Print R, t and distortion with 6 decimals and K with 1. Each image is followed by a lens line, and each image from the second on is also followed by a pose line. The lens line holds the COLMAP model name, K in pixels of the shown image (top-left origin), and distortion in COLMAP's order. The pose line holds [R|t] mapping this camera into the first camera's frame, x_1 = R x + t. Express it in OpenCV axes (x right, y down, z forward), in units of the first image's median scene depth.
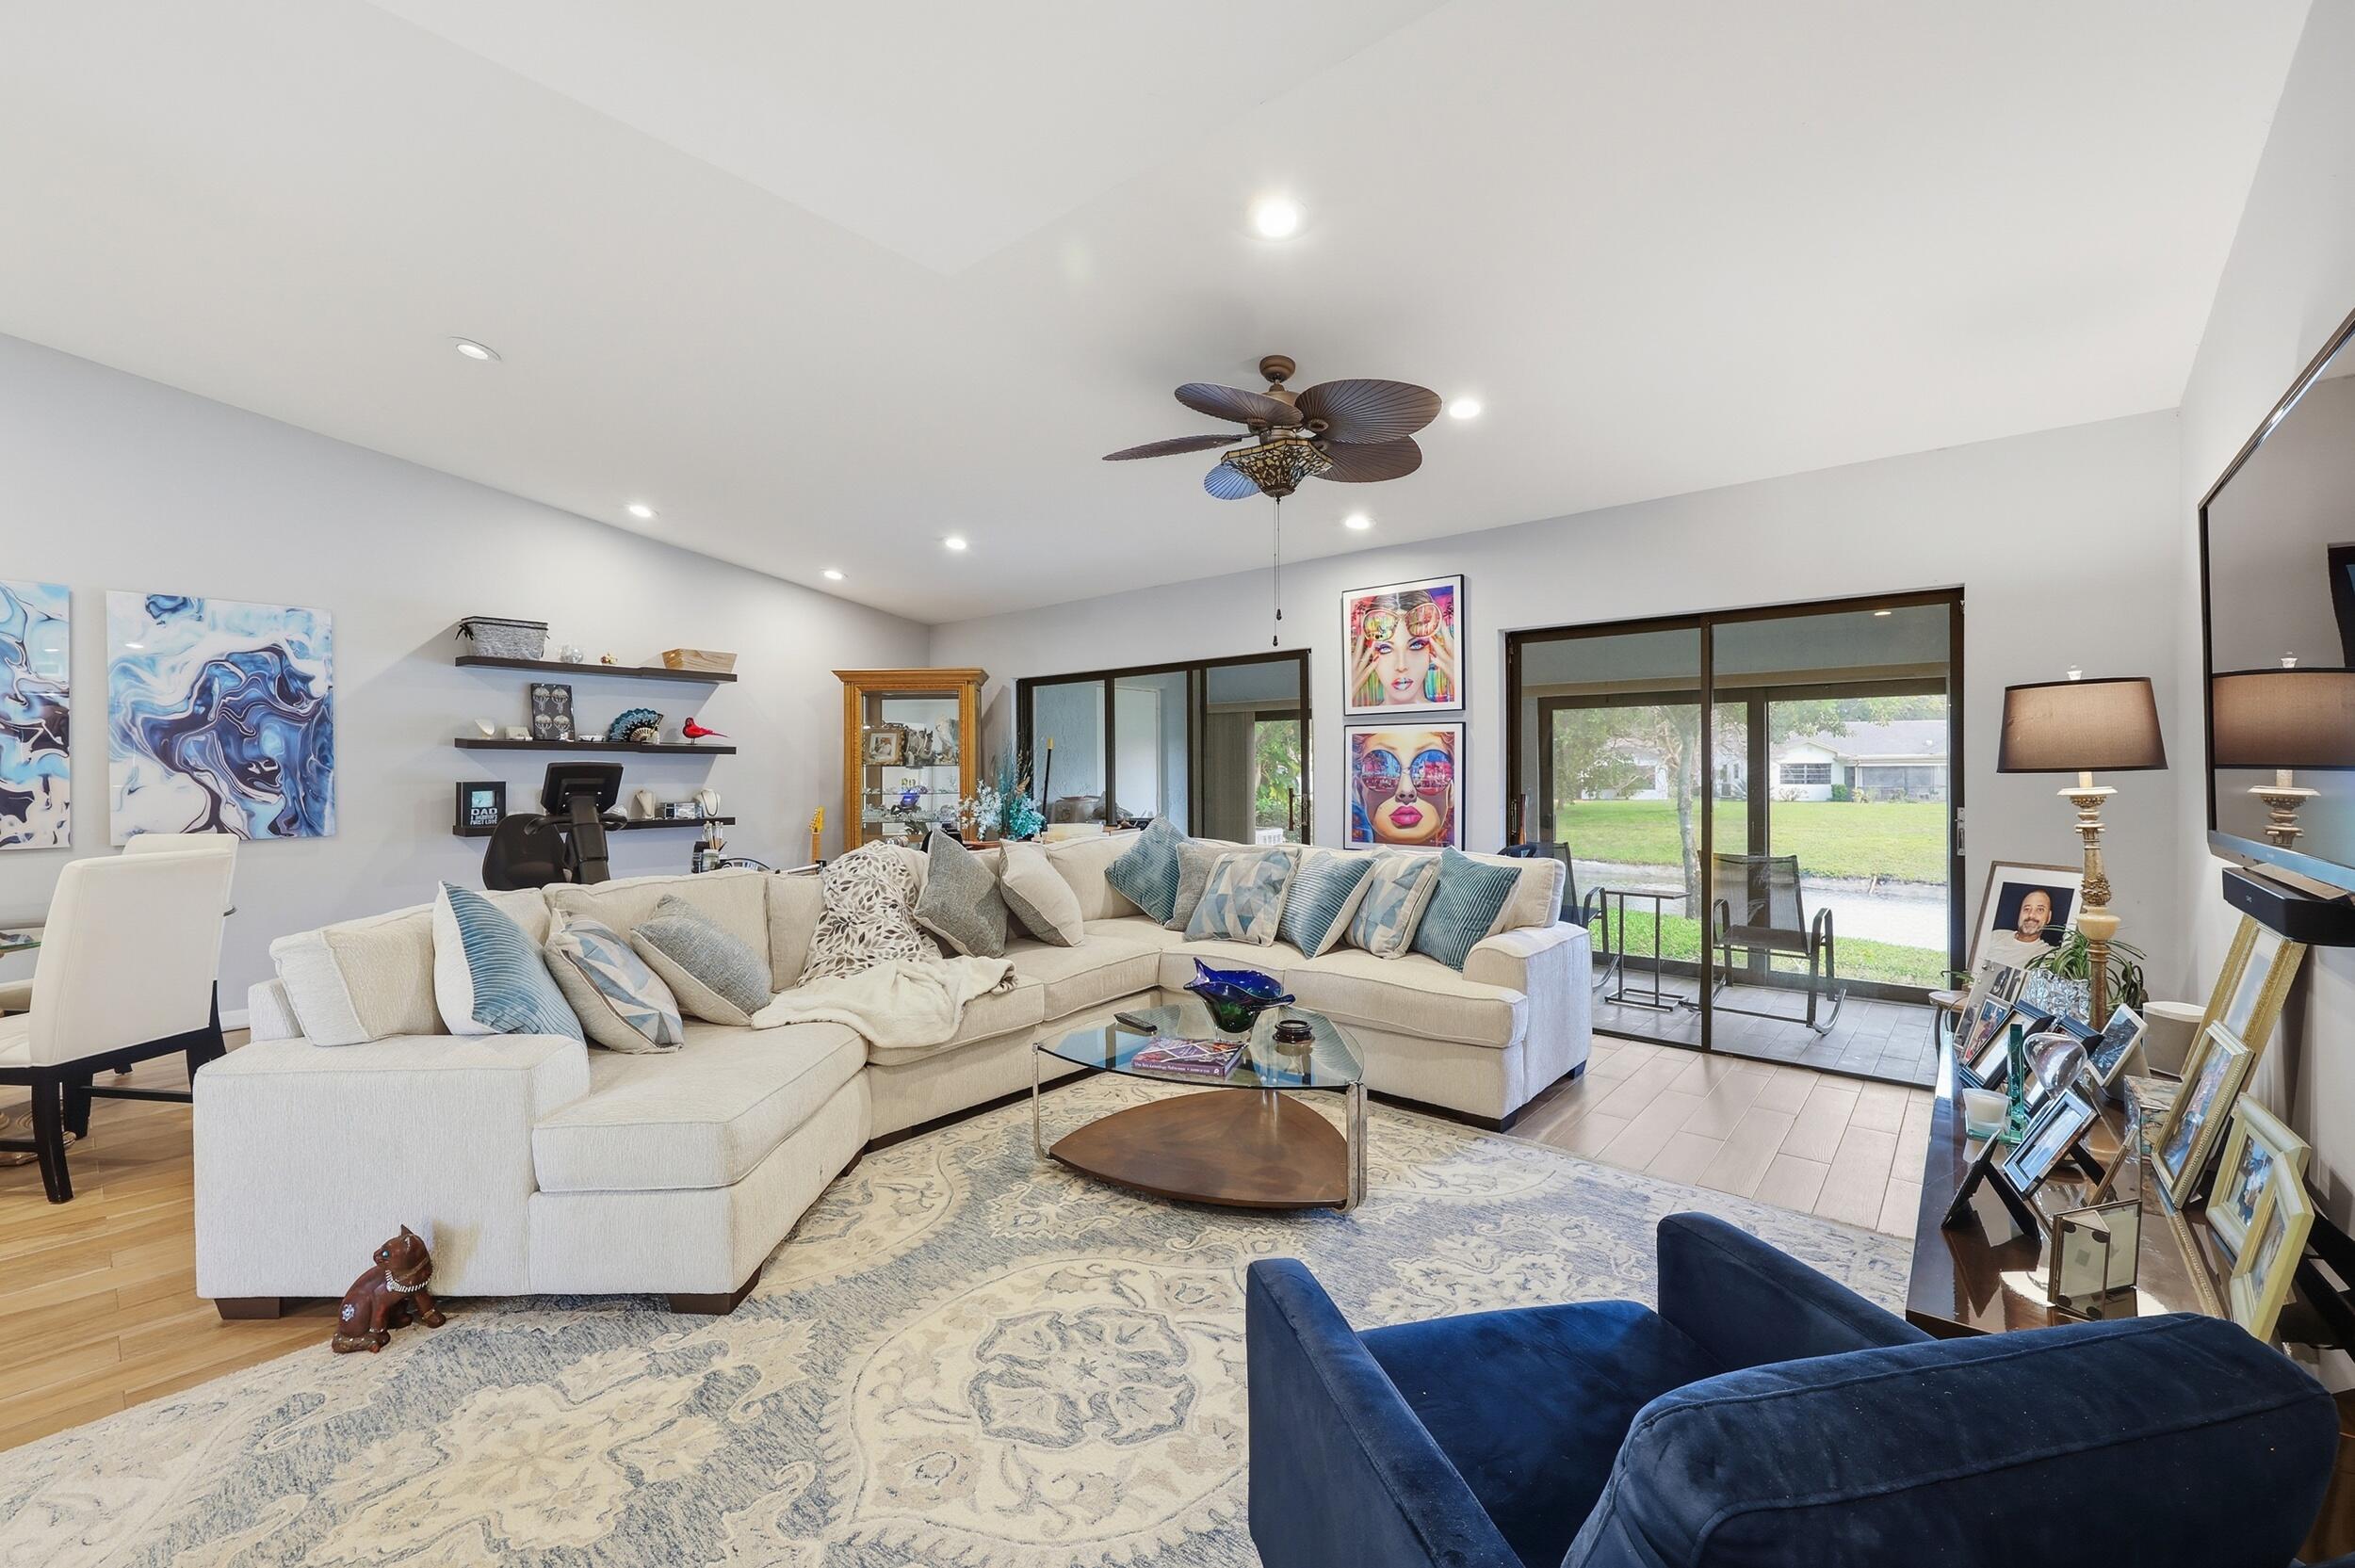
lens RADIAL K [[968.4, 0, 1176.4], [0, 968.4, 775.6], [0, 0, 1]] dist [0.003367, -0.000723]
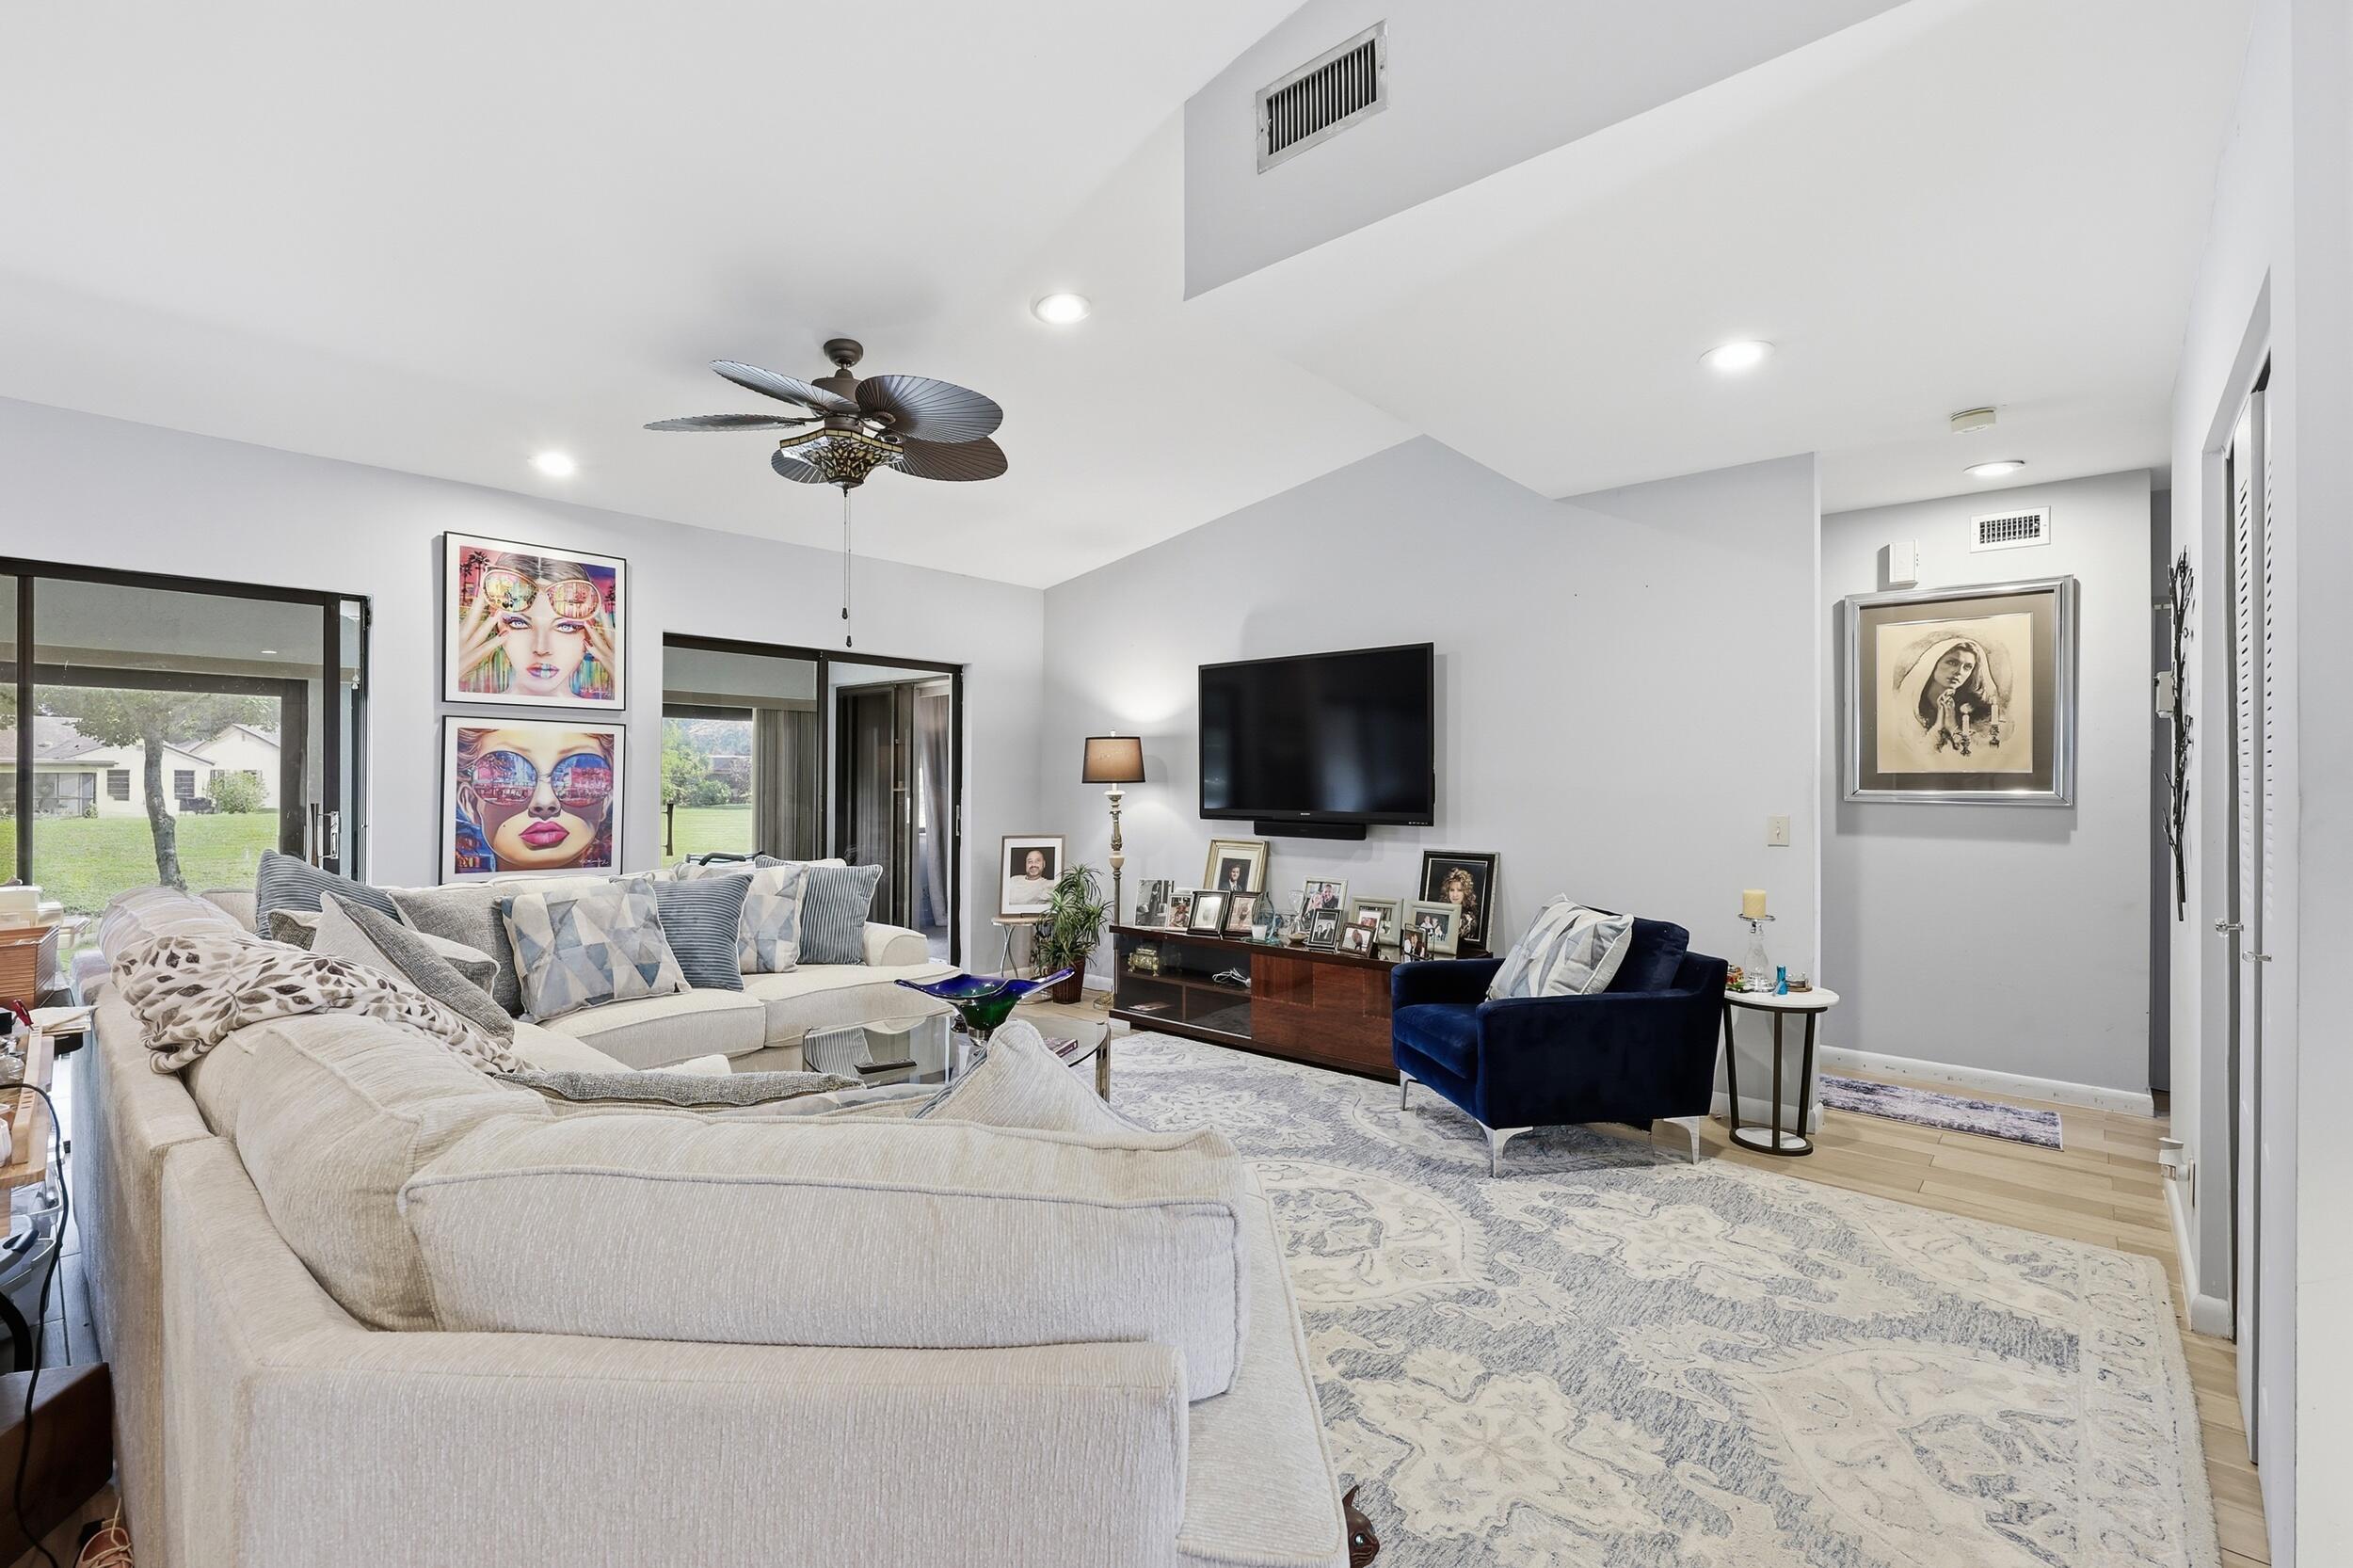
lens RADIAL K [[1011.6, 0, 1180.9], [0, 1011.6, 783.2], [0, 0, 1]] dist [-0.011888, -0.000303]
pose [[0.012555, 0.002617, 0.999918, -0.622964], [-0.000223, 0.999997, -0.002615, 0.001341], [-0.999921, -0.000190, 0.012555, 0.471890]]
